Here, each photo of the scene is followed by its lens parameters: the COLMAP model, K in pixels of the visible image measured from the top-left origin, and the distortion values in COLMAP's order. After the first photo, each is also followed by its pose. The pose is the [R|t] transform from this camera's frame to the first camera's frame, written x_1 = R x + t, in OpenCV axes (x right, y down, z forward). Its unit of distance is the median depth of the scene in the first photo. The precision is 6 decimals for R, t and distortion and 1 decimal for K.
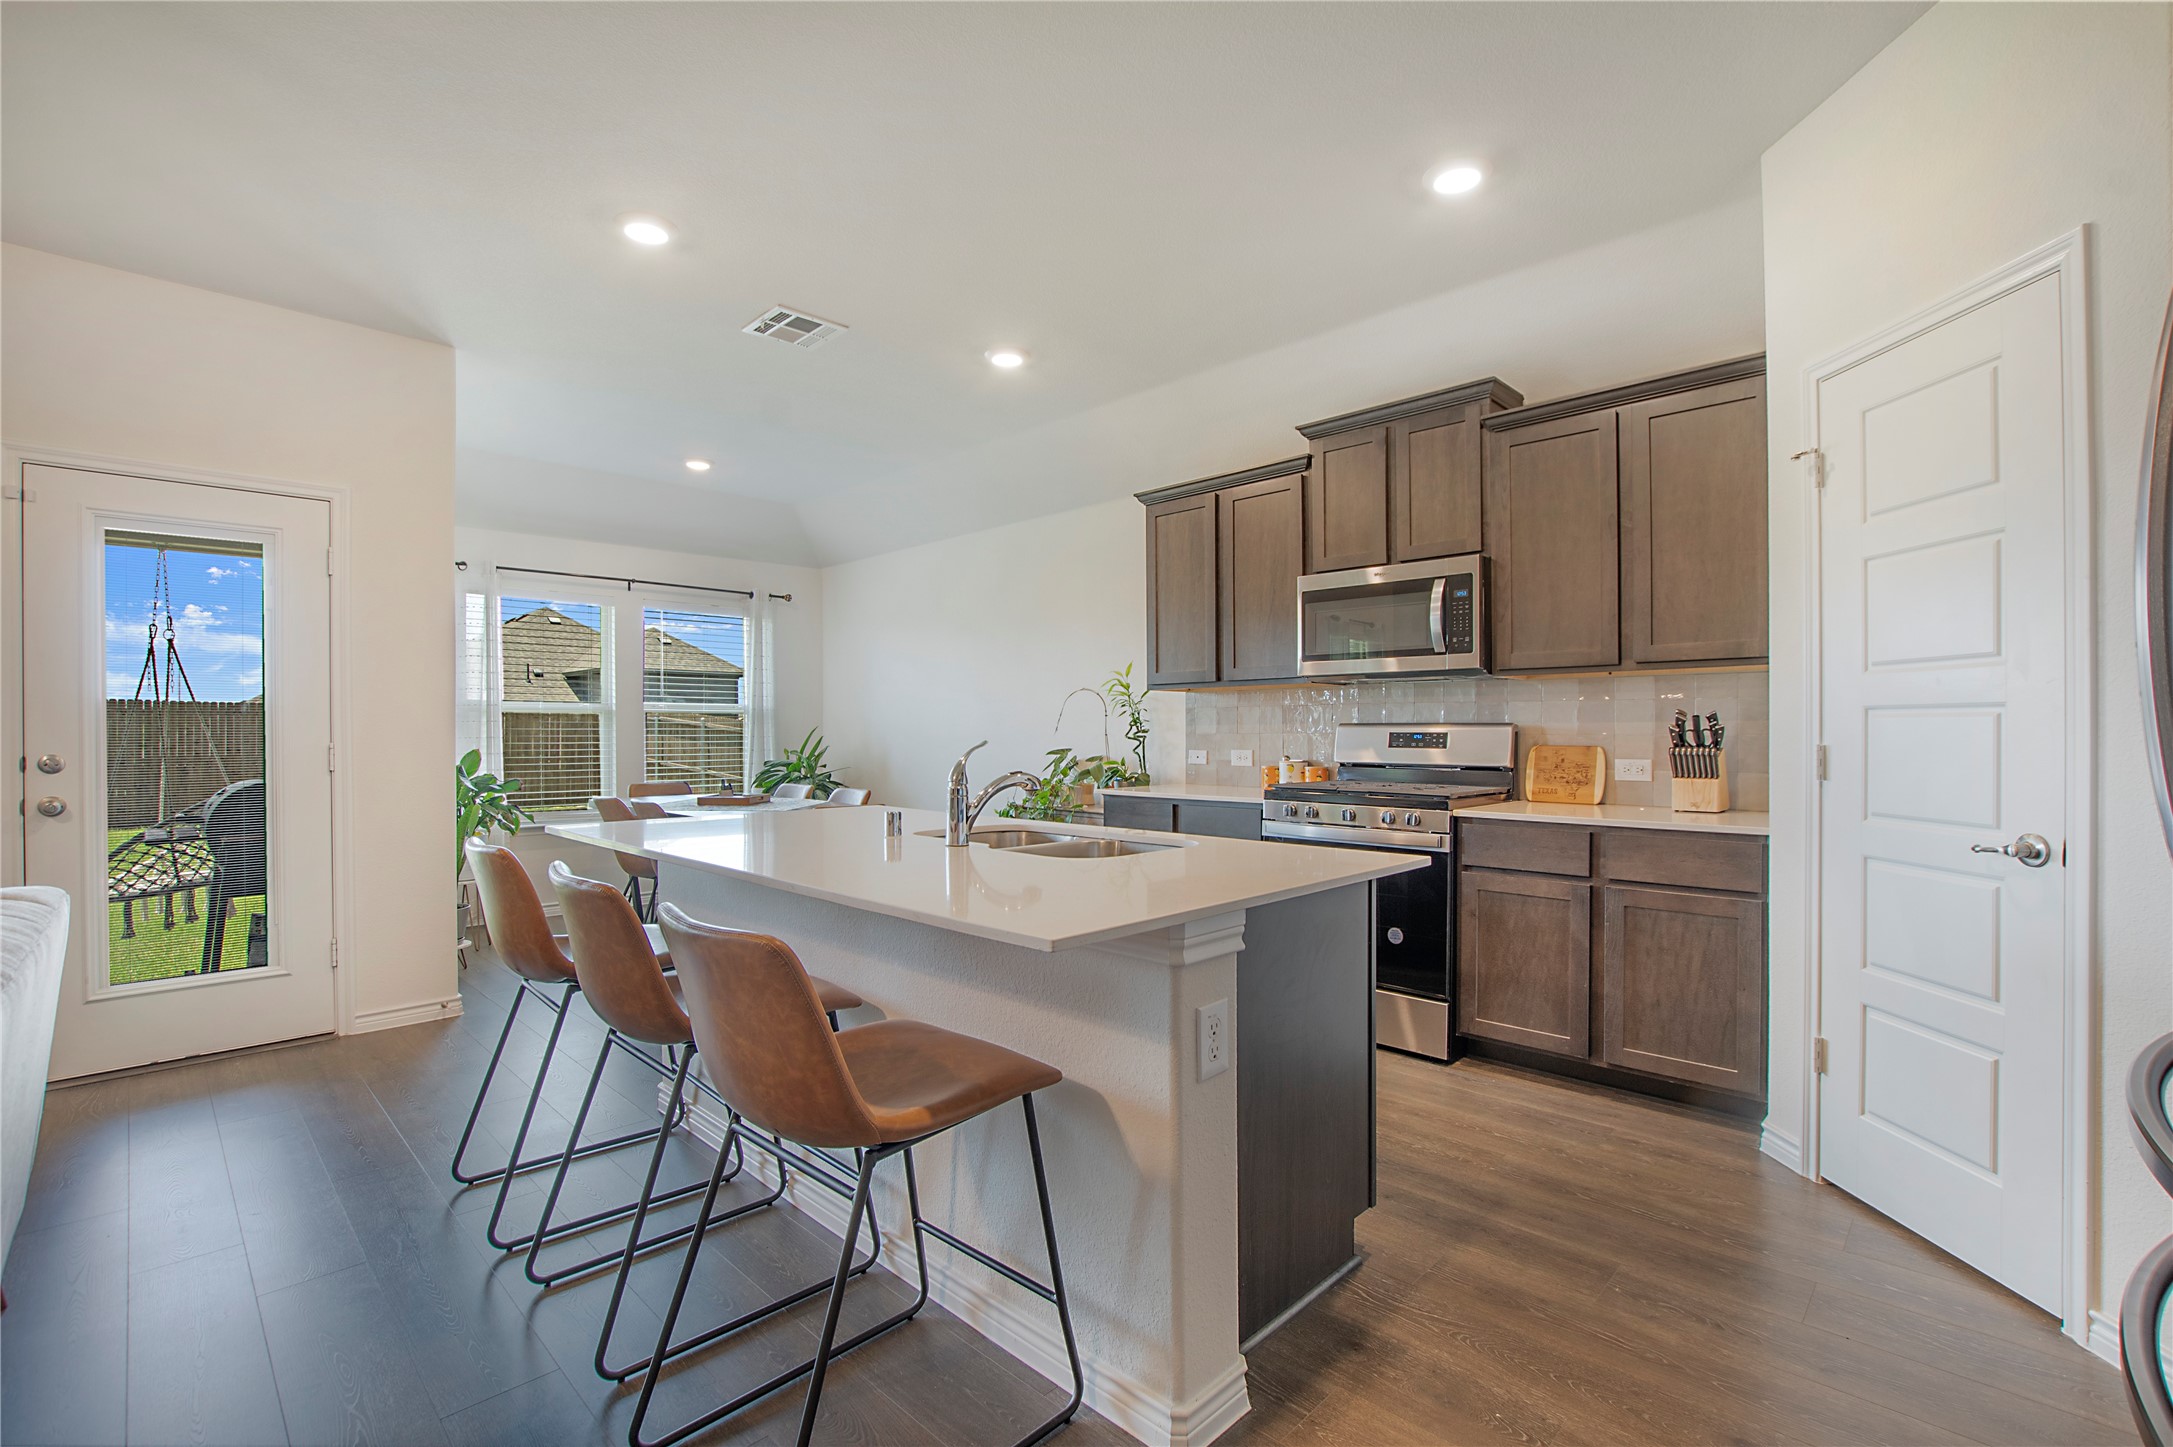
lens RADIAL K [[965.9, 0, 1095.3], [0, 965.9, 734.1], [0, 0, 1]] dist [-0.025529, 0.000641]
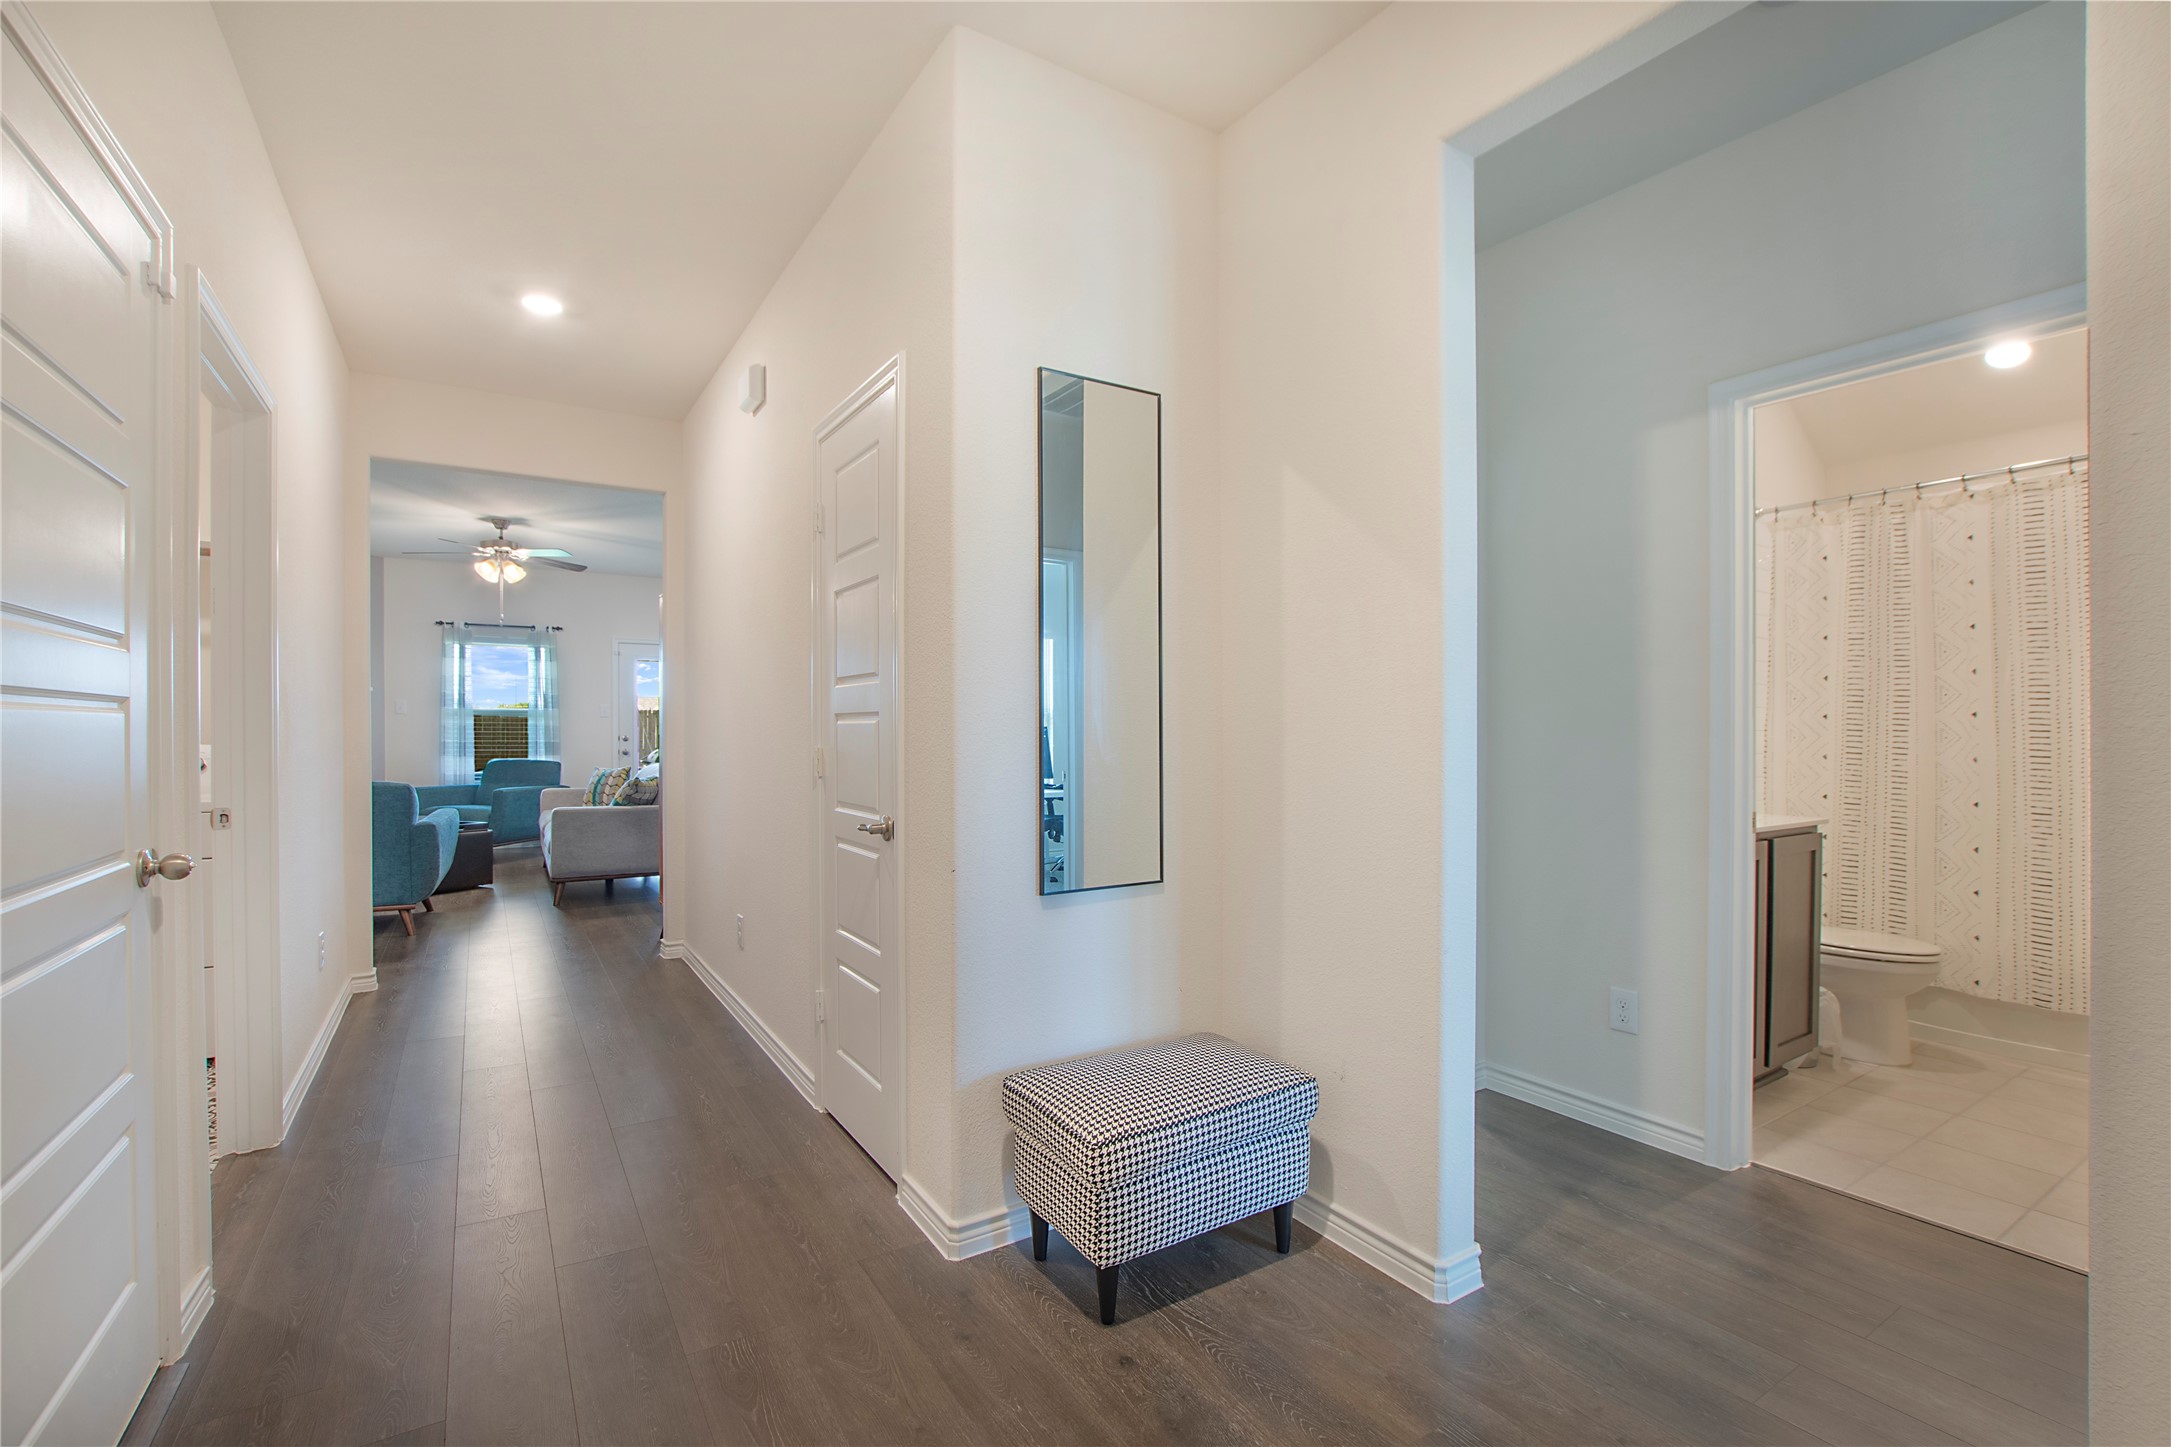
lens RADIAL K [[965.0, 0, 1084.2], [0, 965.0, 738.3], [0, 0, 1]] dist [-0.025529, 0.000641]
pose [[0.971271, 0.002934, -0.237957, 0.933520], [-0.002987, 0.999996, 0.000139, 0.023475], [0.237957, 0.000576, 0.971276, -1.439293]]
